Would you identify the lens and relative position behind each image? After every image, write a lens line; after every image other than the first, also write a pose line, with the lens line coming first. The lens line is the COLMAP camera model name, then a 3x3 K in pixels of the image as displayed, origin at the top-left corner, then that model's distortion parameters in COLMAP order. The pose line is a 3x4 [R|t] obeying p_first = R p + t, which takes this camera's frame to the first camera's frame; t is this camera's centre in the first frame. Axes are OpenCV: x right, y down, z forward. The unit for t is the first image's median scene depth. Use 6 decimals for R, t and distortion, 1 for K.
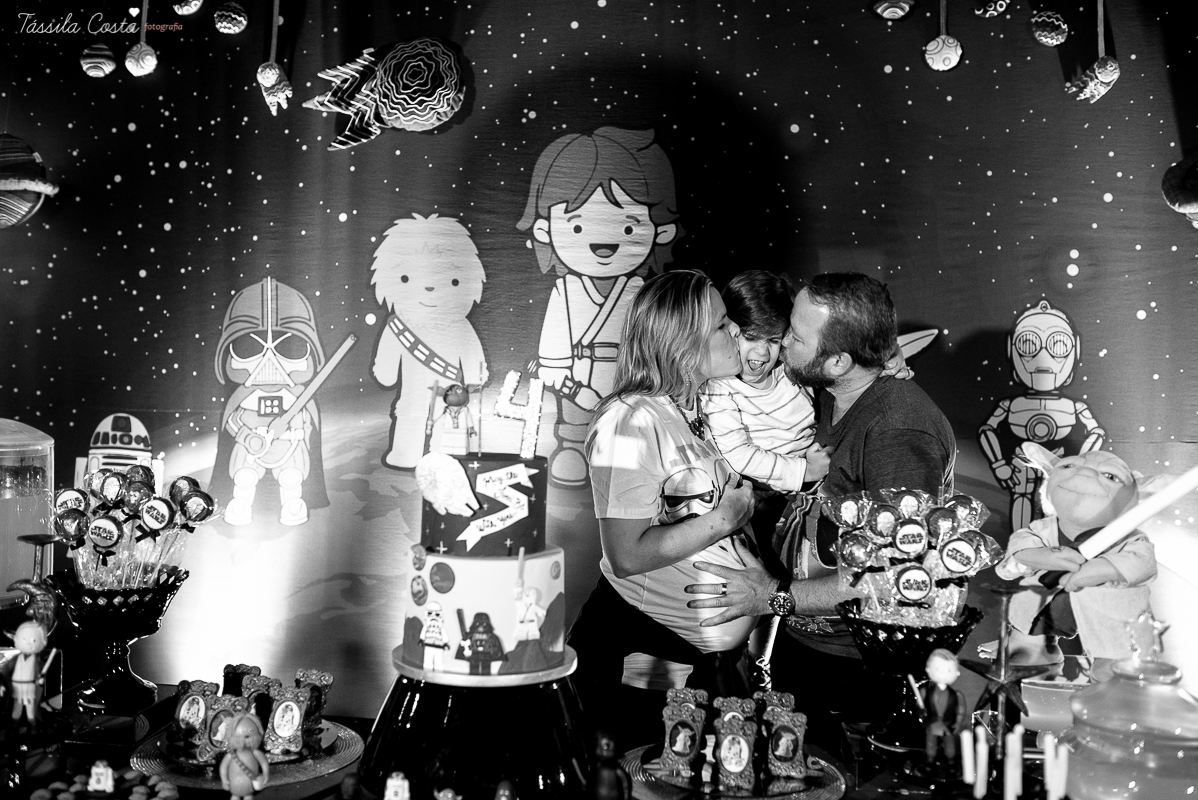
lens RADIAL K [[1148.3, 0, 599.0], [0, 1148.3, 400.0], [0, 0, 1]] dist [-0.066923, 0.099952]
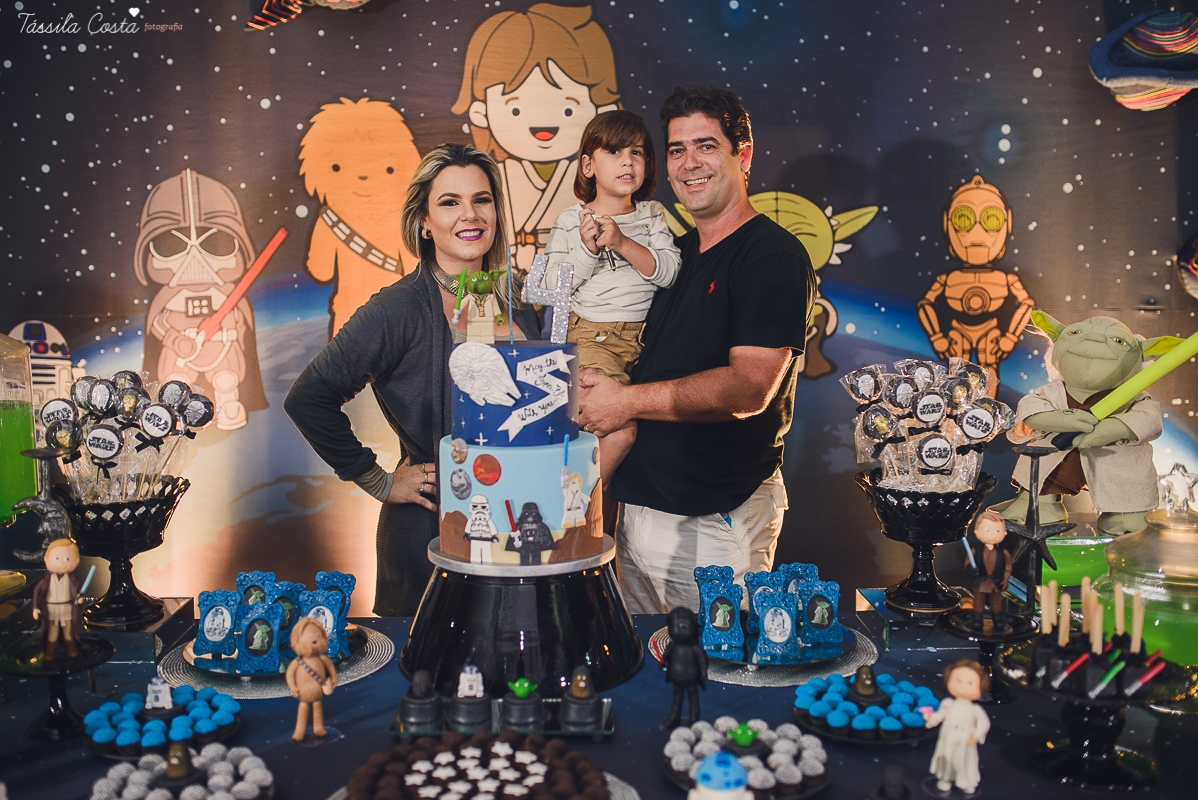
lens RADIAL K [[1148.3, 0, 599.0], [0, 1148.3, 400.0], [0, 0, 1]] dist [-0.066923, 0.099952]
pose [[0.991467, -0.045982, 0.121976, -0.080465], [0.034184, 0.994686, 0.097114, 0.002076], [-0.125793, -0.092116, 0.987771, 0.012639]]
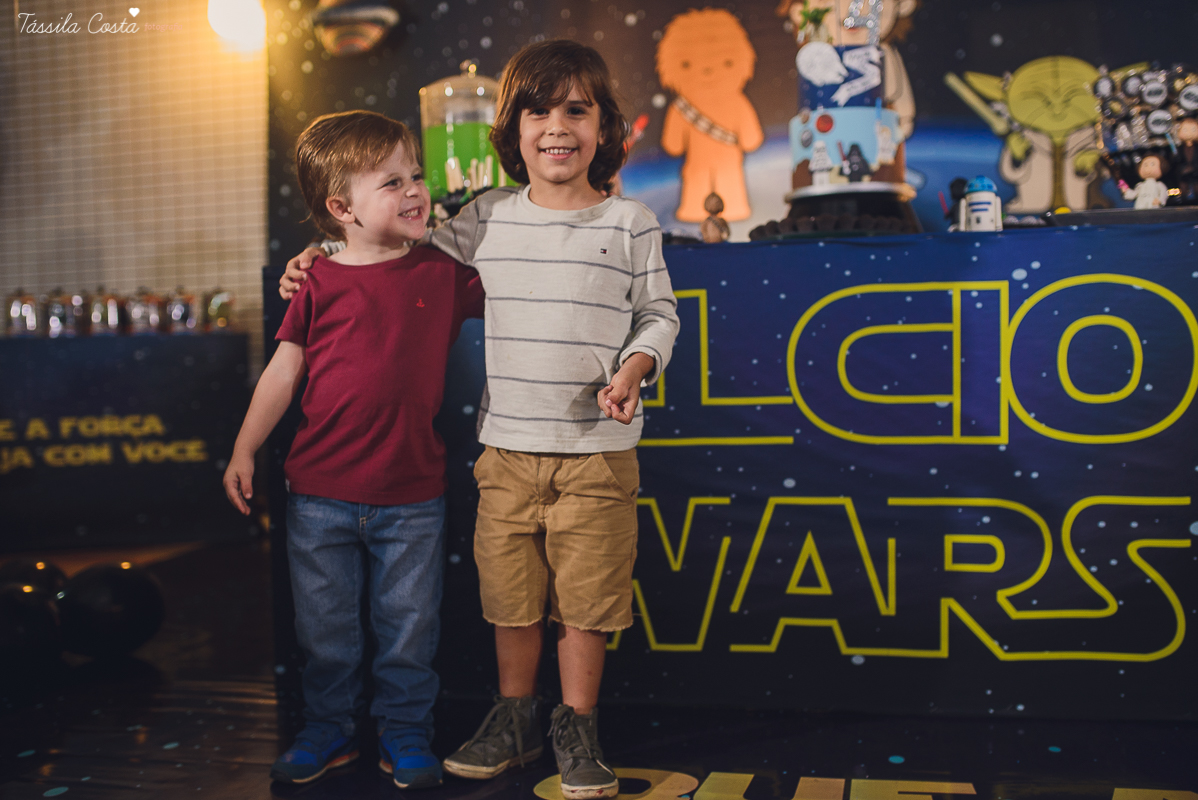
lens RADIAL K [[1199.3, 0, 599.0], [0, 1199.3, 400.0], [0, 0, 1]] dist [-0.074700, 0.114566]
pose [[0.990883, -0.050804, -0.124783, -0.126705], [0.052226, 0.998602, 0.008152, 0.242842], [0.124194, -0.014594, 0.992151, -0.277451]]
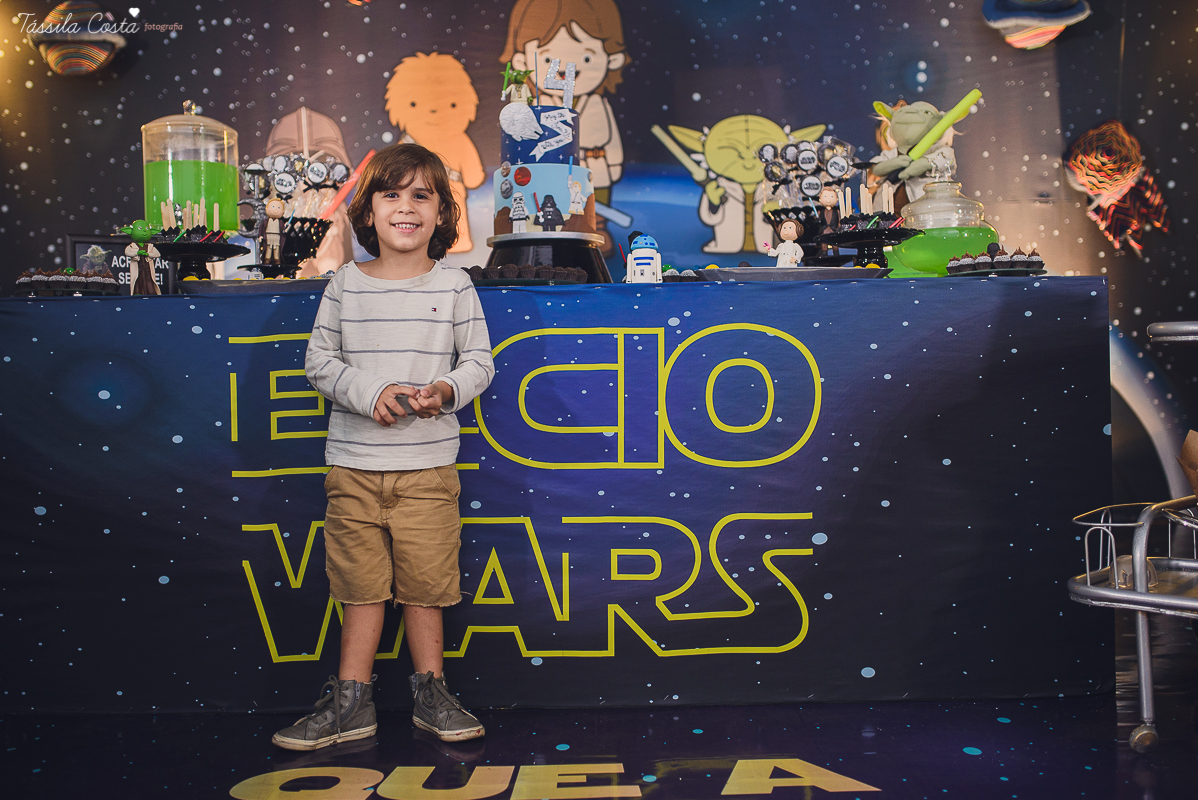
lens RADIAL K [[1178.7, 0, 599.0], [0, 1178.7, 400.0], [0, 0, 1]] dist [-0.071159, 0.106958]
pose [[0.995279, -0.049011, 0.083774, -0.093134], [0.048694, 0.998797, 0.005828, 0.235363], [-0.083959, -0.001721, 0.996468, -0.331934]]
